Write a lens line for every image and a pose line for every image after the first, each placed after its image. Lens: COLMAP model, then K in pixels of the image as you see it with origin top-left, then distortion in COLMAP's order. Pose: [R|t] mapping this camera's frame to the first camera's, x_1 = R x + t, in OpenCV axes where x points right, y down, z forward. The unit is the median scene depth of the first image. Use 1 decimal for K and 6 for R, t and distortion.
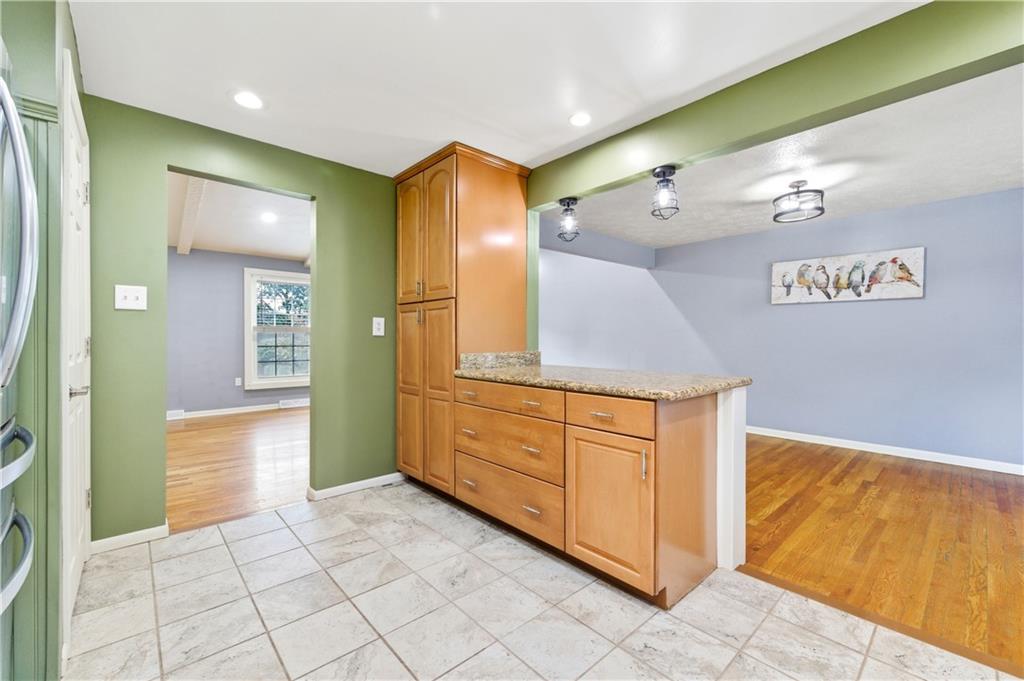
lens RADIAL K [[422.3, 0, 512.4], [0, 422.3, 339.7], [0, 0, 1]] dist [-0.000135, -0.000085]
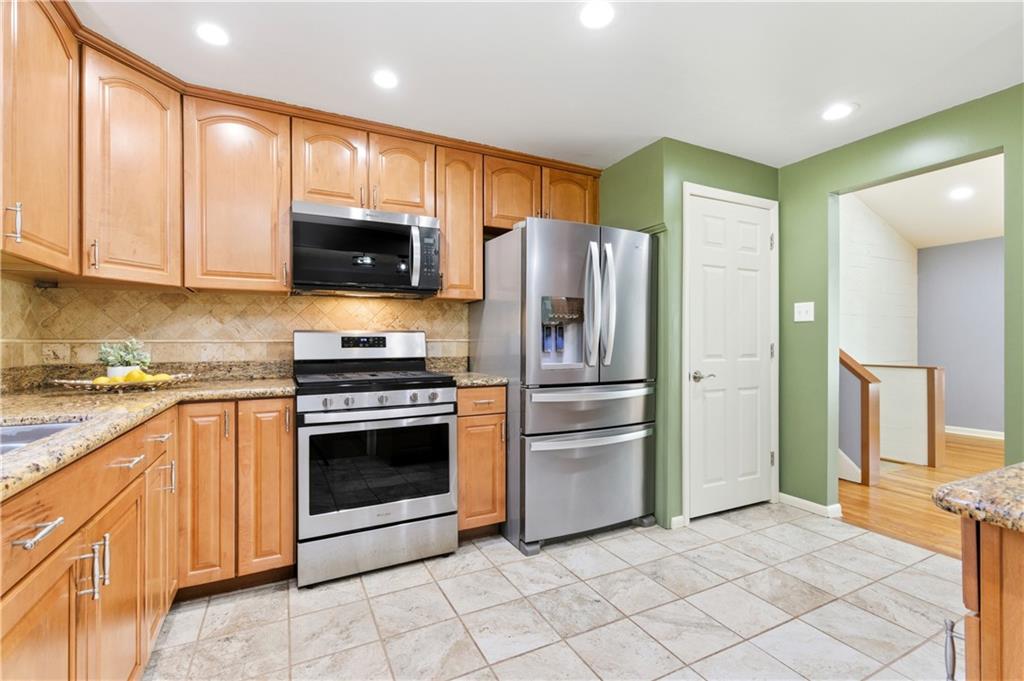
lens RADIAL K [[445.1, 0, 510.8], [0, 445.1, 341.6], [0, 0, 1]] dist [0.000893, 0.000247]
pose [[-0.269268, -0.004170, -0.963056, 0.658039], [-0.004551, 0.999985, -0.003058, -0.004729], [0.963055, 0.003559, -0.269283, 0.559996]]
